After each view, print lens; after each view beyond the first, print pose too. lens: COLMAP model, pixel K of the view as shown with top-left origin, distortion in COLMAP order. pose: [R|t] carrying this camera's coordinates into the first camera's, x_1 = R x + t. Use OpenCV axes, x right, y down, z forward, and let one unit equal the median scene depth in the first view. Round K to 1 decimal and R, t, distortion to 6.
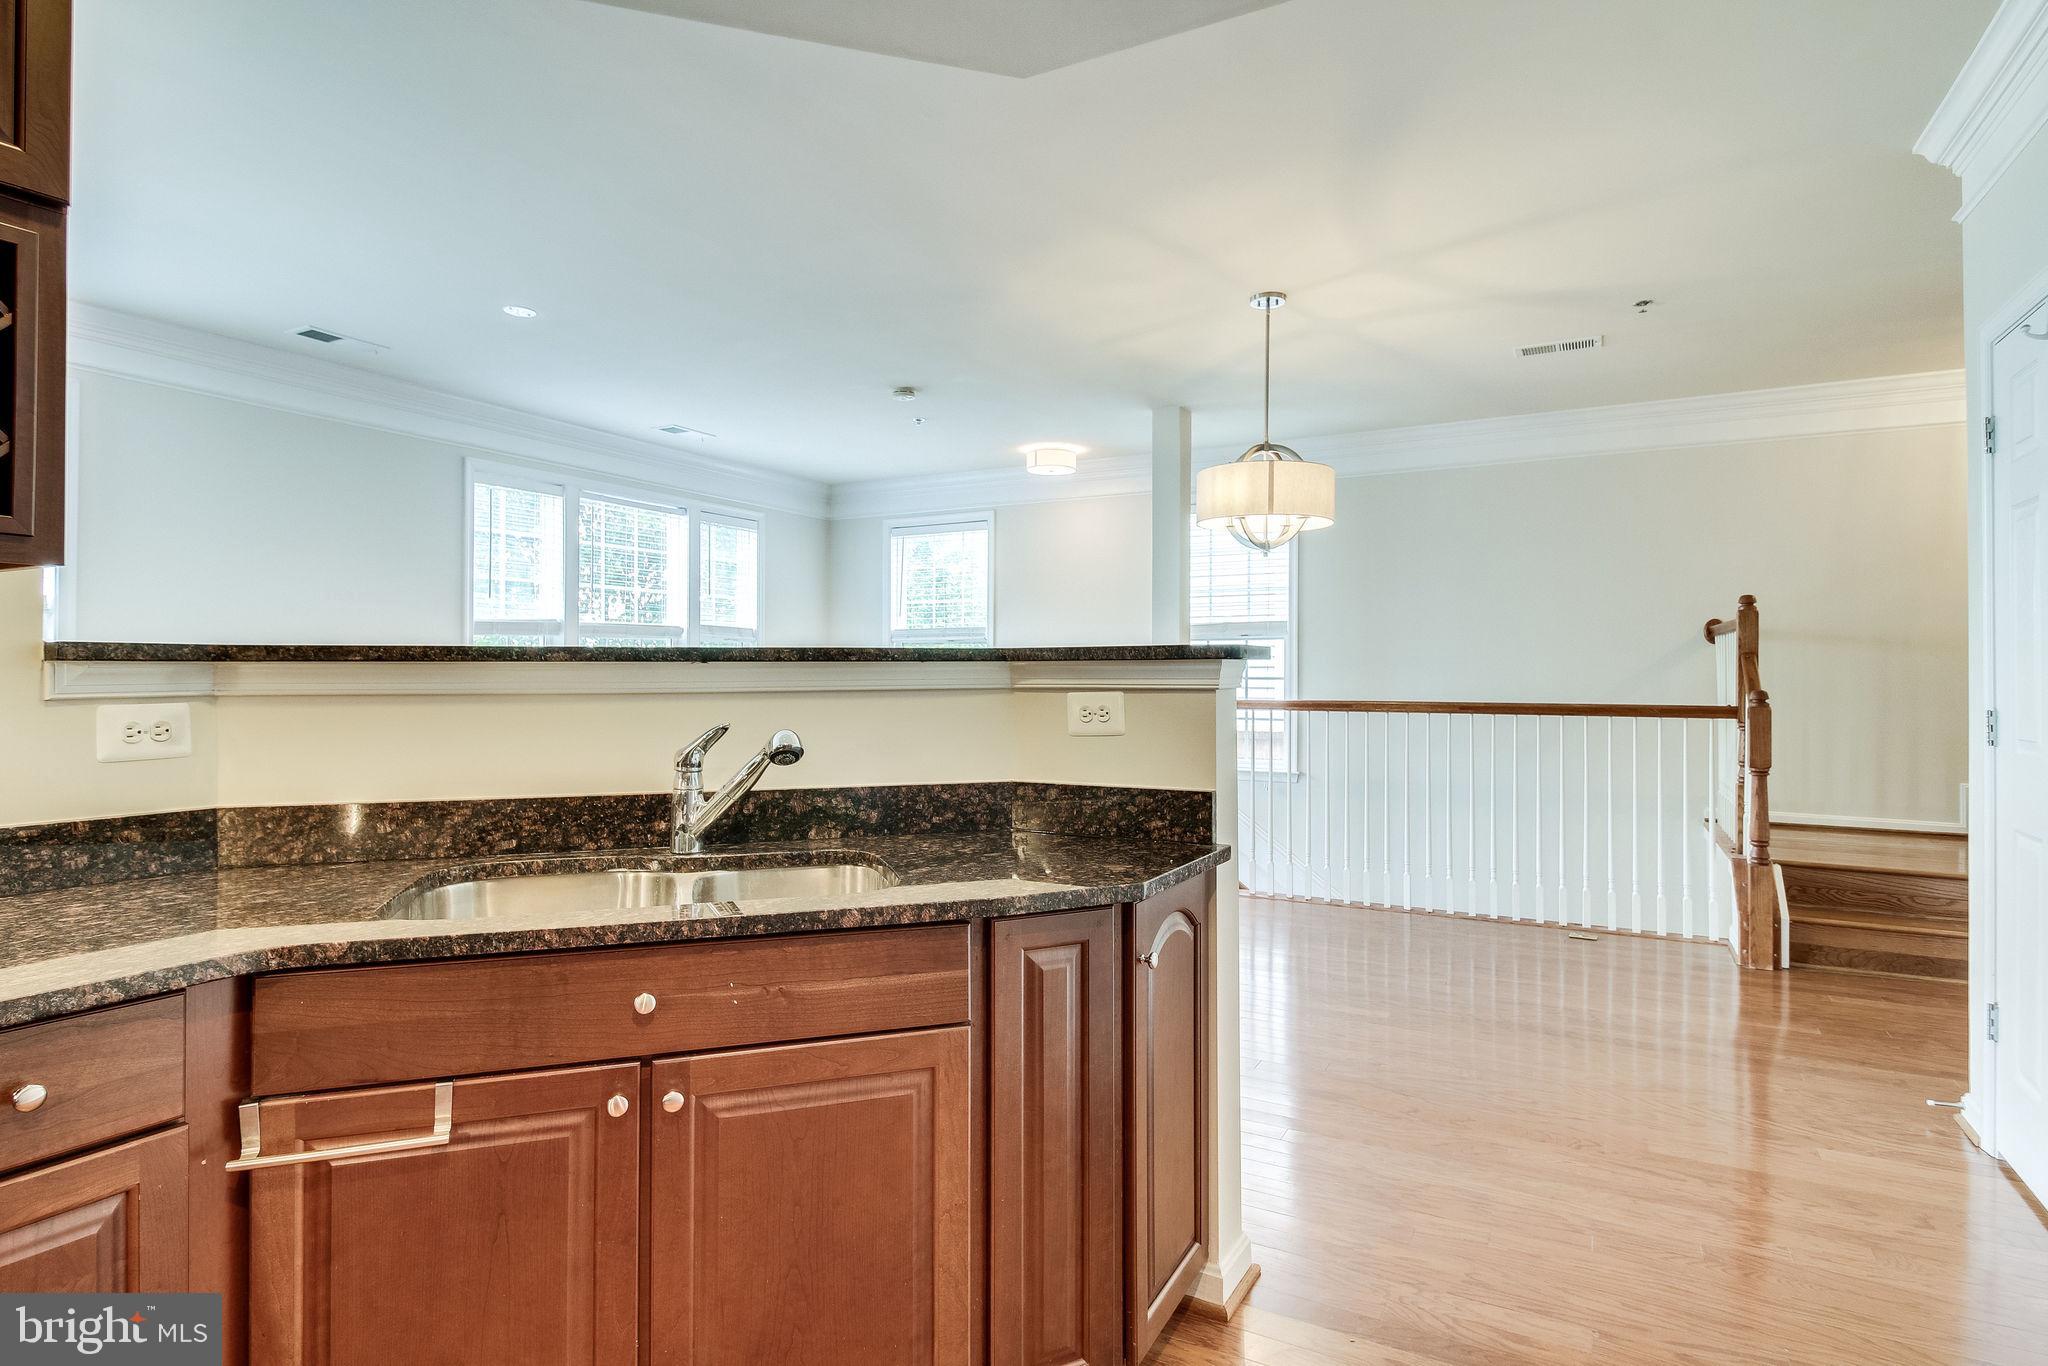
lens RADIAL K [[1056.3, 0, 1039.4], [0, 1056.3, 669.0], [0, 0, 1]] dist [0.015950, -0.019792]
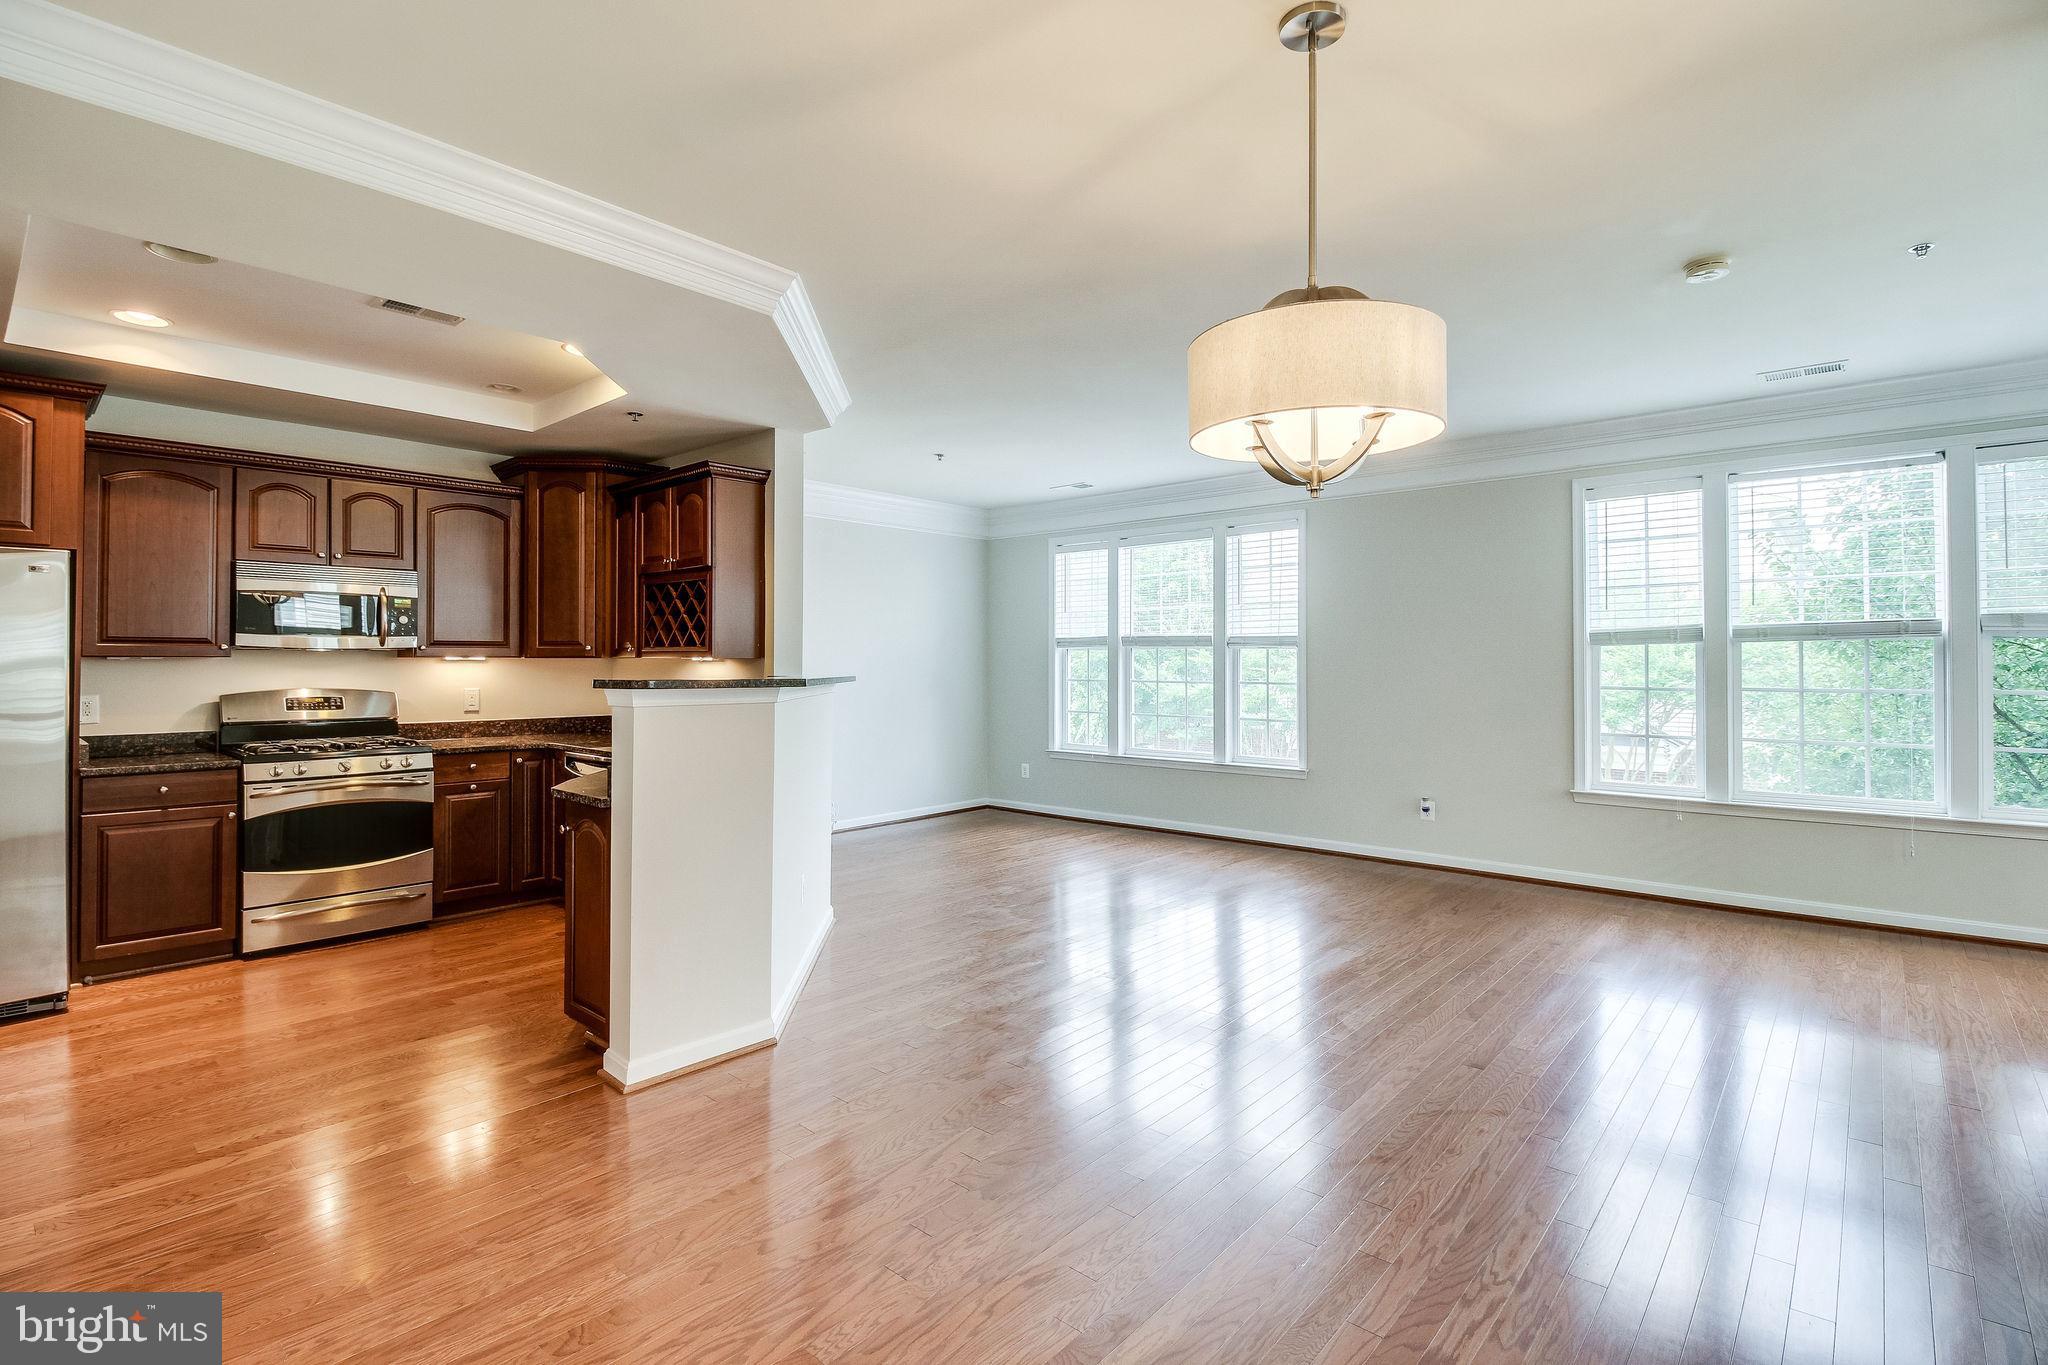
lens RADIAL K [[950.5, 0, 1035.0], [0, 950.5, 653.5], [0, 0, 1]] dist [-0.000872, -0.012824]
pose [[-0.231209, -0.012405, -0.972825, 1.814511], [0.004482, 0.999895, -0.013816, -0.051334], [0.972894, -0.007555, -0.231129, 2.448958]]
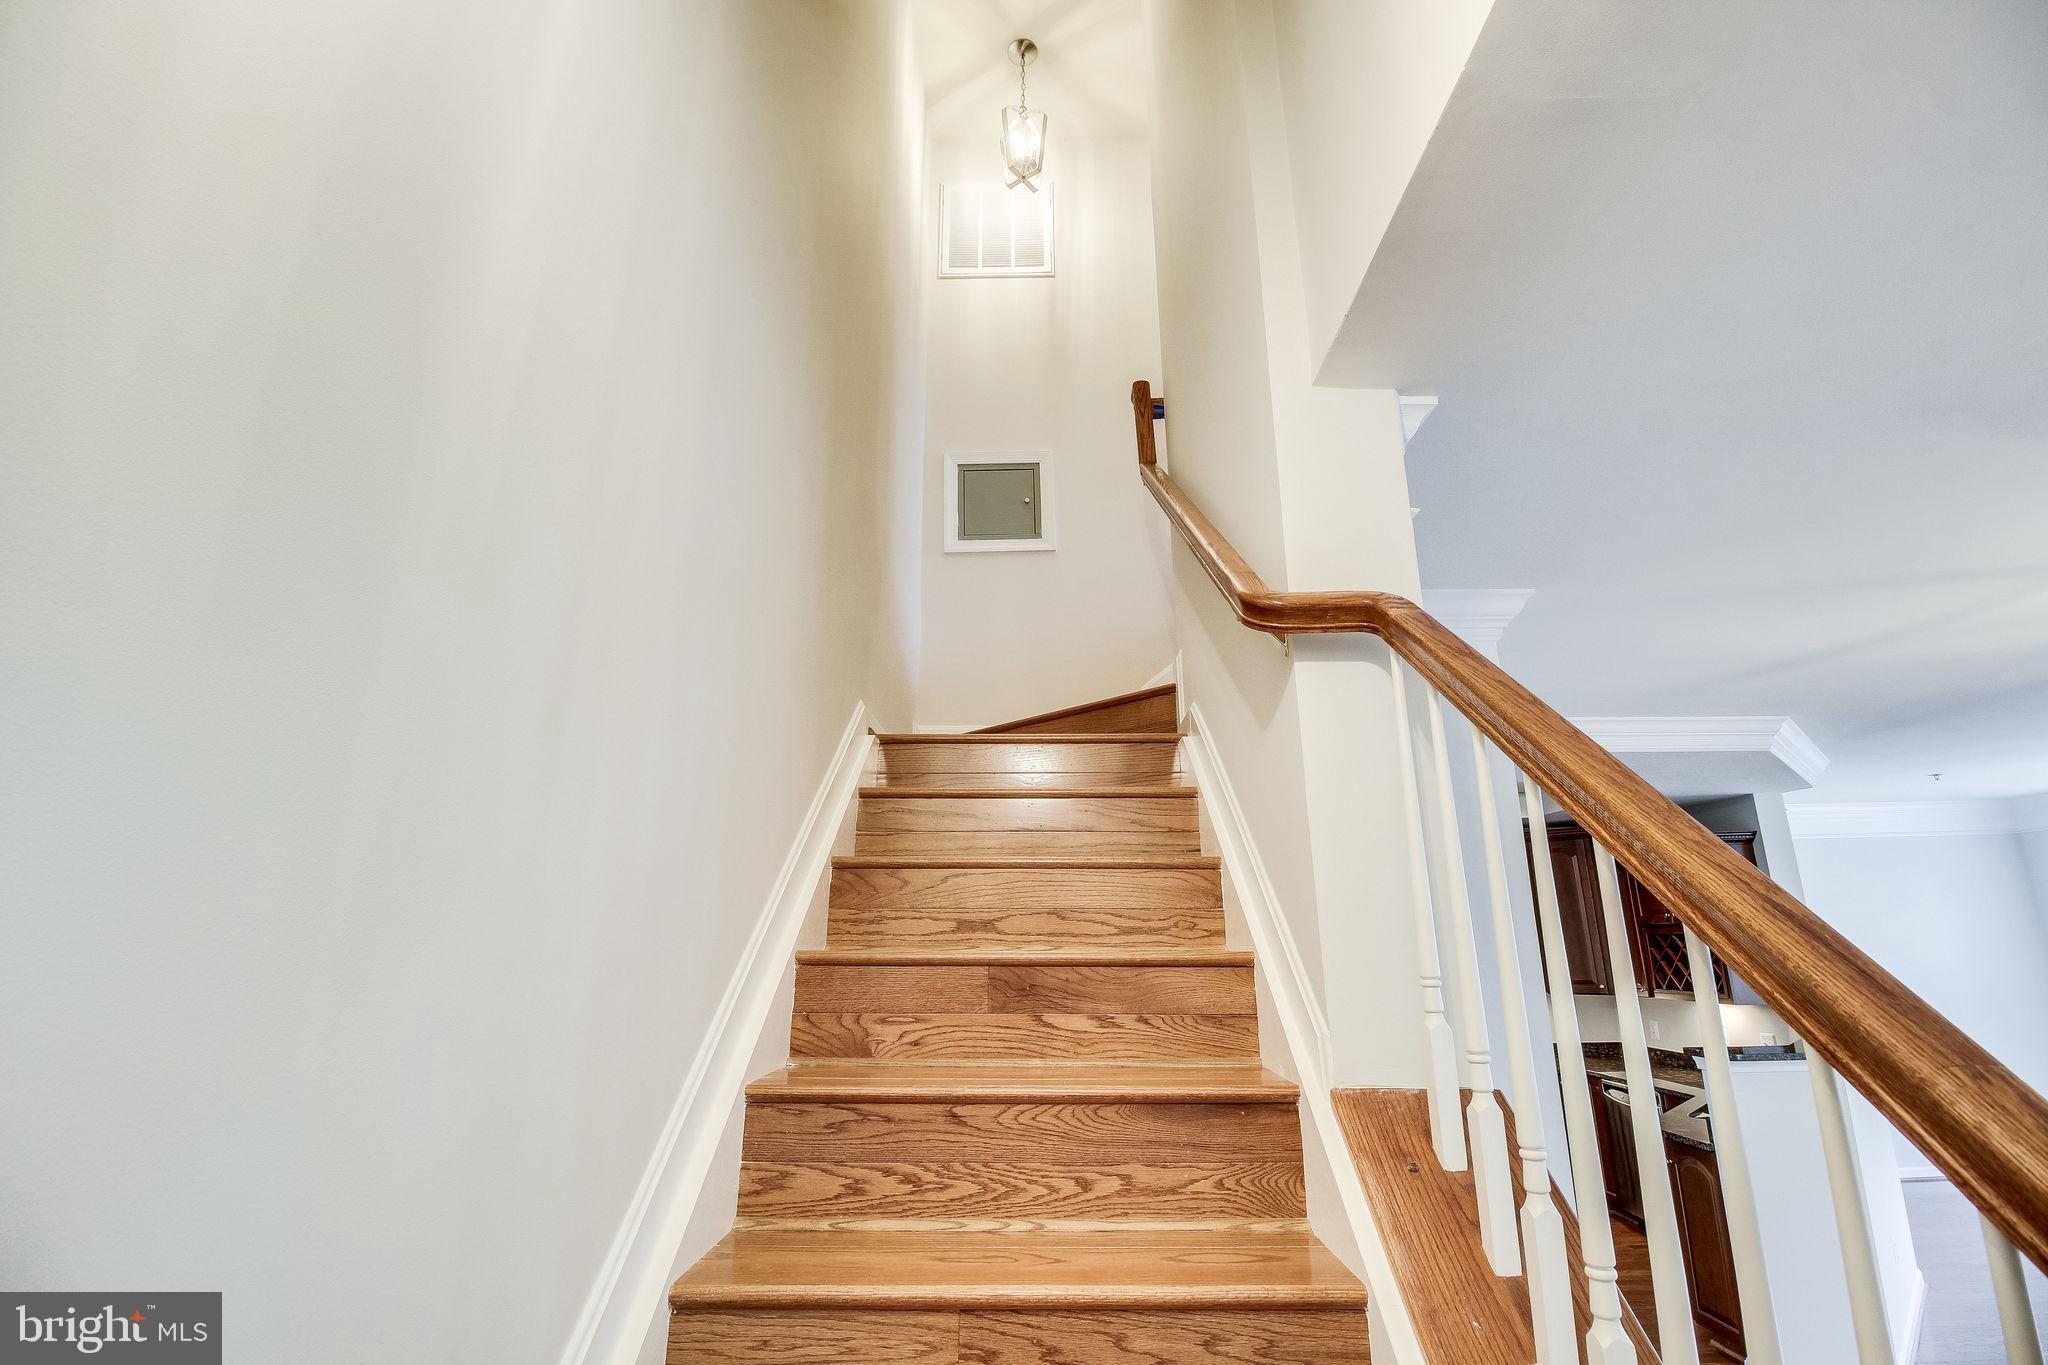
lens RADIAL K [[950.5, 0, 1035.0], [0, 950.5, 653.5], [0, 0, 1]] dist [-0.000872, -0.012824]
pose [[-0.884061, -0.132042, -0.448331, 3.000086], [0.006103, 0.955918, -0.293569, -0.300533], [0.467332, -0.262269, -0.844284, 2.774684]]
